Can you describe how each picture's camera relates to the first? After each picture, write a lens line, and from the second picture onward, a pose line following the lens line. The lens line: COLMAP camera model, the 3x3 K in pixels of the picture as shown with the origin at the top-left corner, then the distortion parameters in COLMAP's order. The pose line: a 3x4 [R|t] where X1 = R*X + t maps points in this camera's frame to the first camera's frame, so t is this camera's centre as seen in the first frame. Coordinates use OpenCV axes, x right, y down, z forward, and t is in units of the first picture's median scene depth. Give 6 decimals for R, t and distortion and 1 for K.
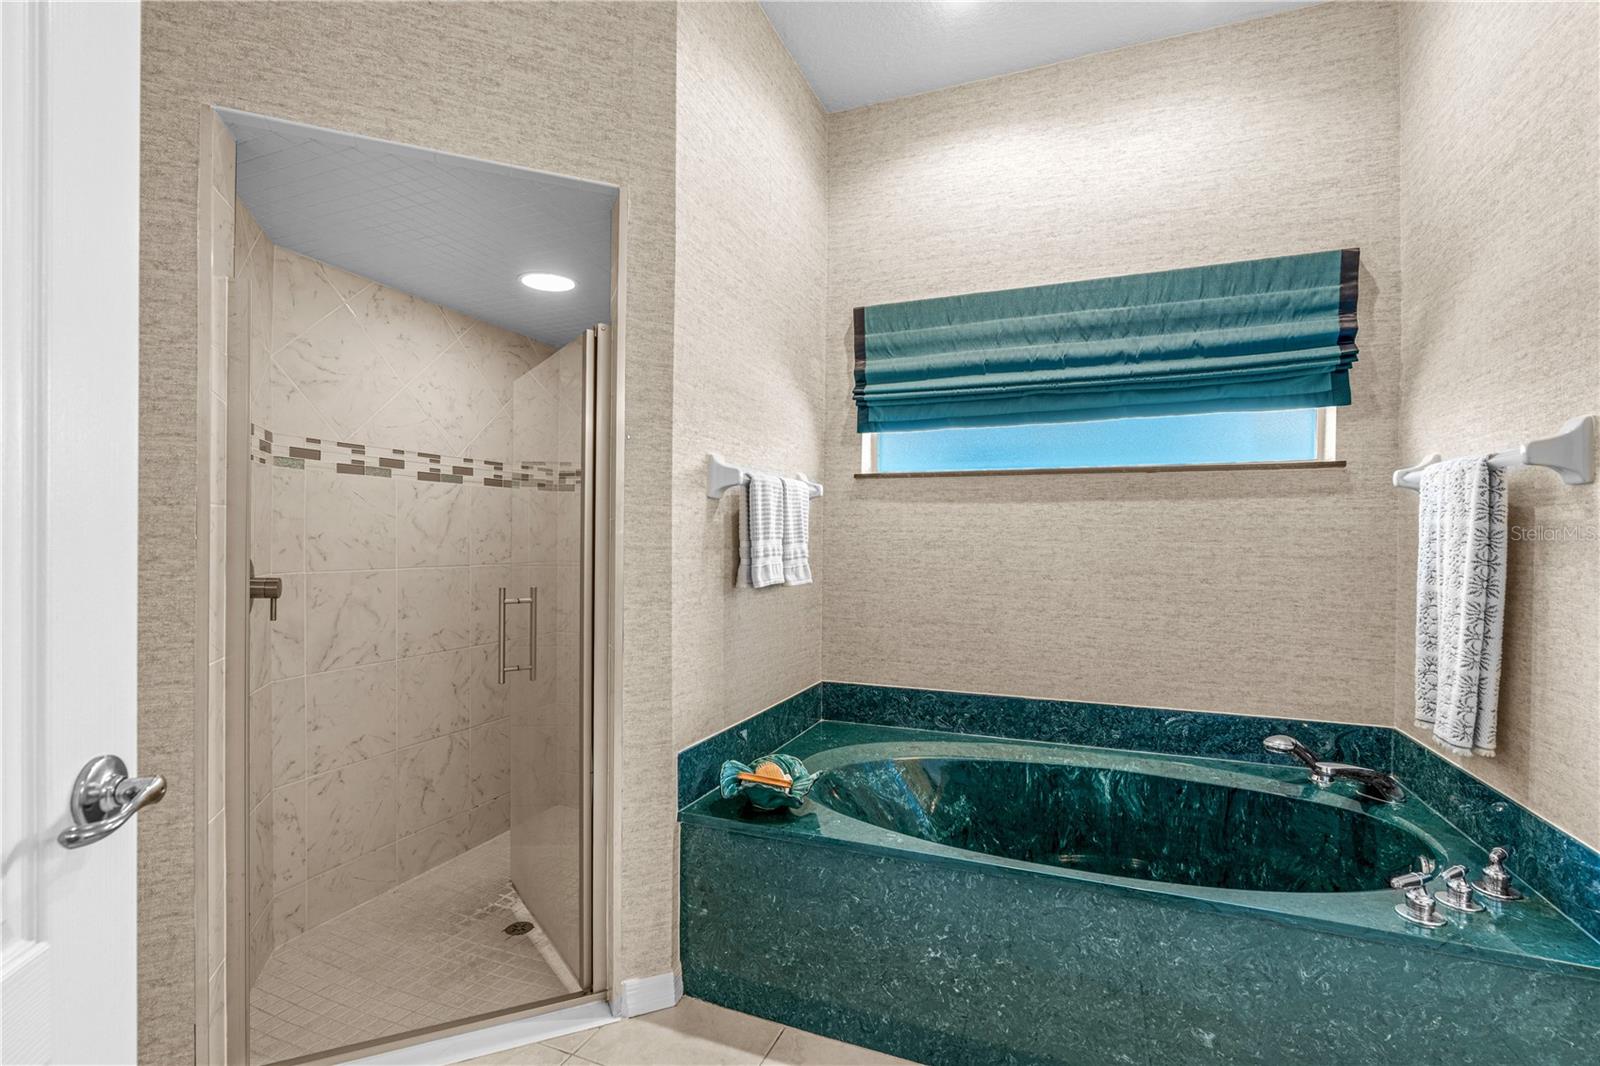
lens RADIAL K [[714.8, 0, 806.9], [0, 714.8, 538.8], [0, 0, 1]] dist [-0.015269, 0.005034]
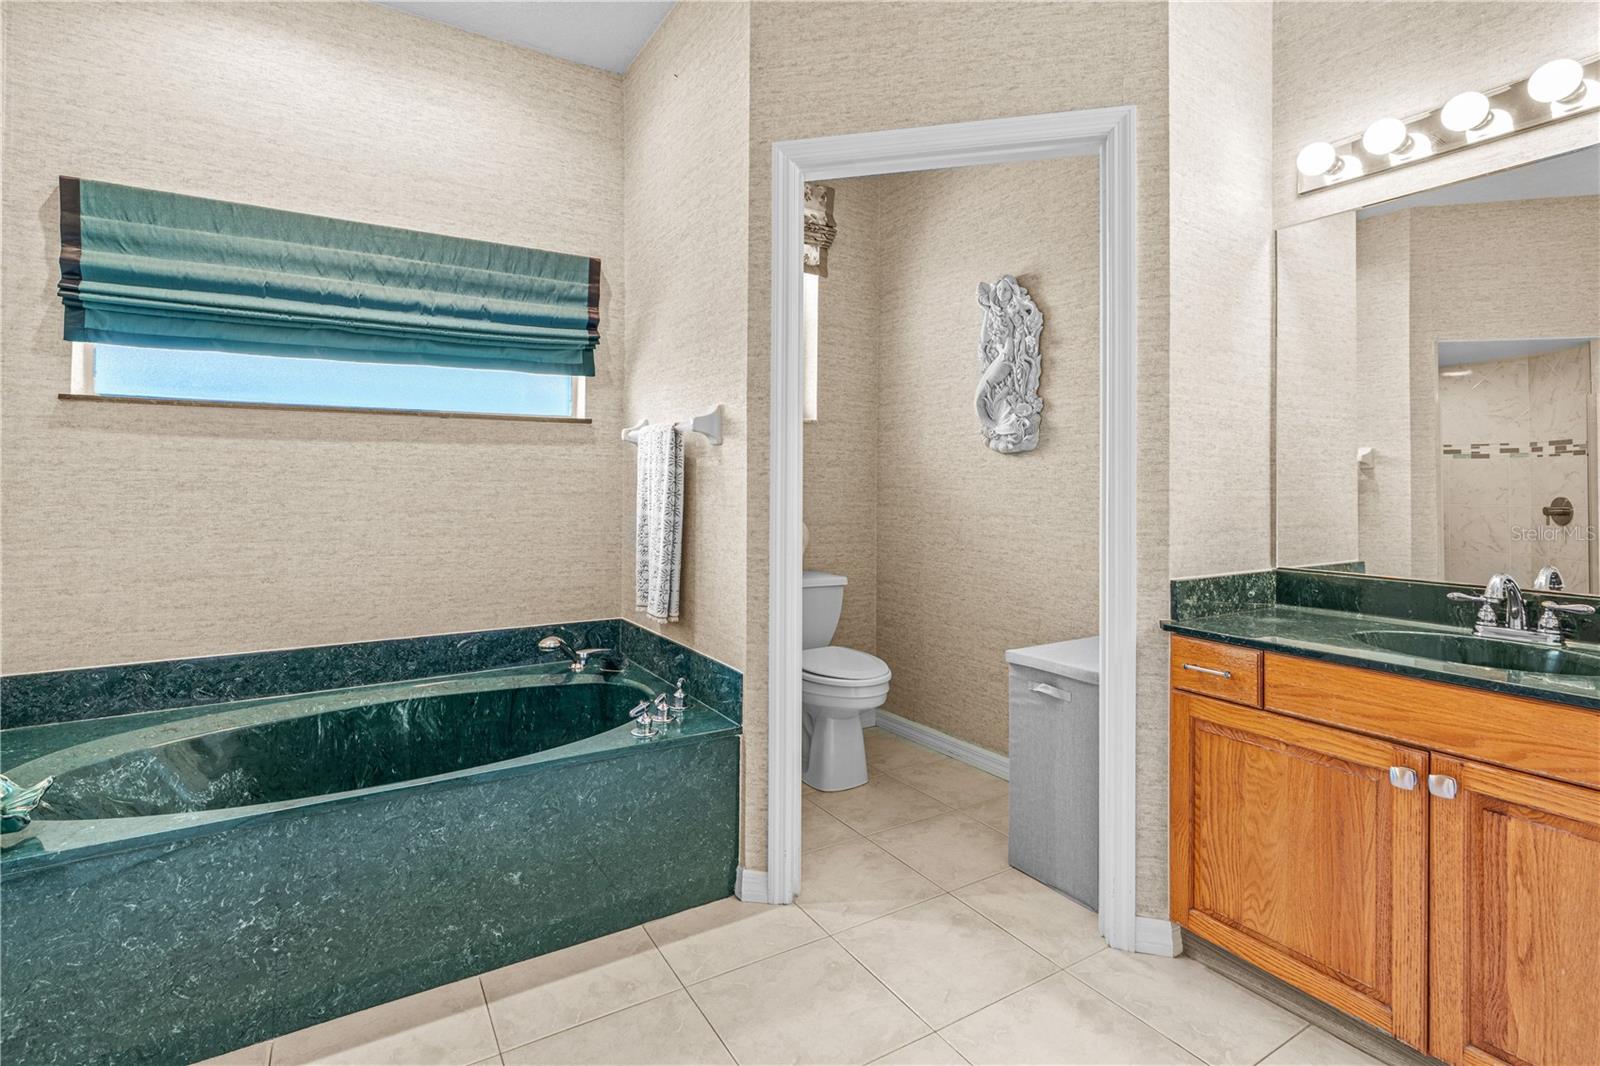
lens RADIAL K [[763.0, 0, 801.3], [0, 763.0, 488.3], [0, 0, 1]] dist [0.001771, 0.000485]
pose [[0.582876, -0.010321, 0.812495, -0.152990], [0.003180, 0.999941, 0.010420, 0.004154], [-0.812555, -0.003490, 0.582875, -0.128401]]
